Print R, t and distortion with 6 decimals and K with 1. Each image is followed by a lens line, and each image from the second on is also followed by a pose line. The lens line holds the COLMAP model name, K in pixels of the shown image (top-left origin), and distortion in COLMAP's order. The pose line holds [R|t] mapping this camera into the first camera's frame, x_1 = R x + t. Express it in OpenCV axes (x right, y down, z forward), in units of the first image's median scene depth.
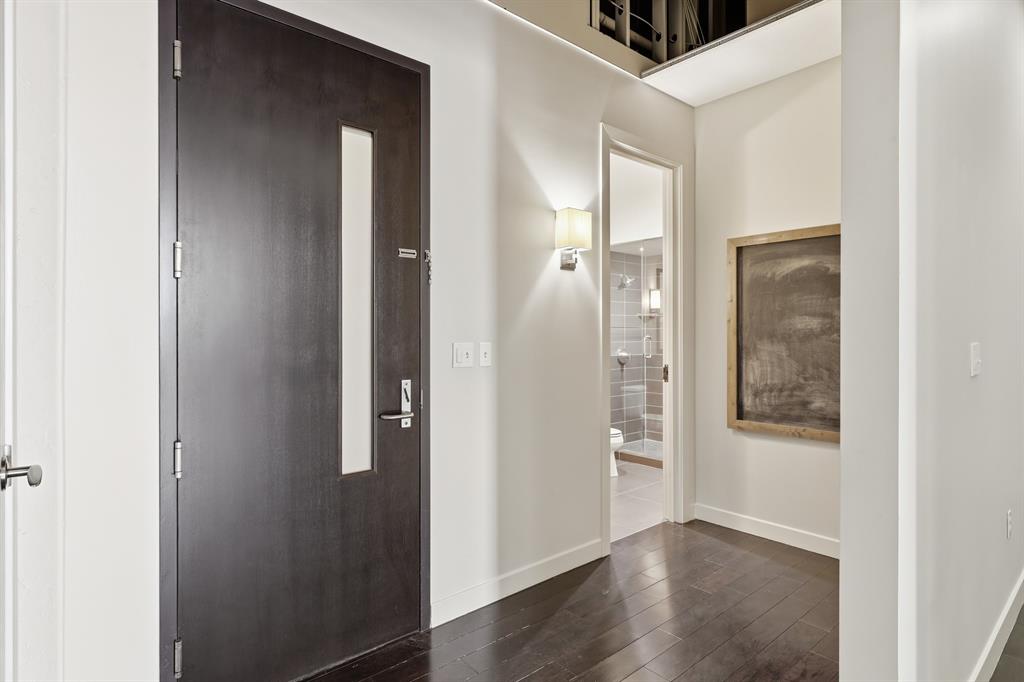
lens RADIAL K [[537.9, 0, 509.7], [0, 537.9, 335.3], [0, 0, 1]] dist [-0.001162, -0.000173]
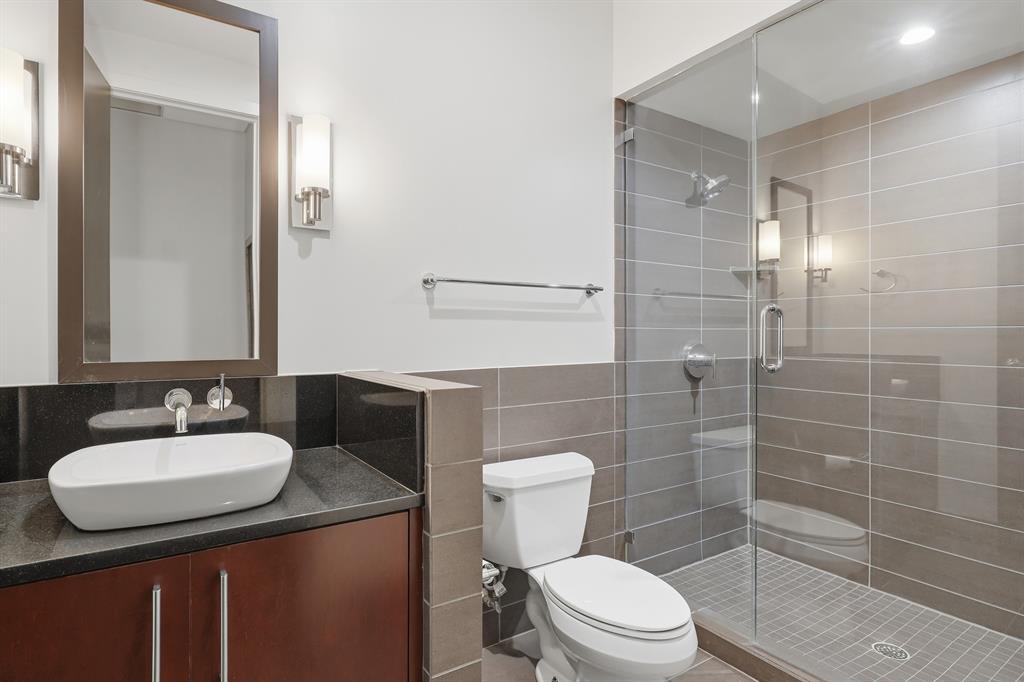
lens RADIAL K [[537.9, 0, 512.0], [0, 537.9, 335.5], [0, 0, 1]] dist [-0.001162, -0.000173]
pose [[0.992516, 0.003846, -0.122050, 0.115333], [-0.003712, 0.999992, 0.001327, 0.018257], [0.122055, -0.000864, 0.992523, 0.551239]]
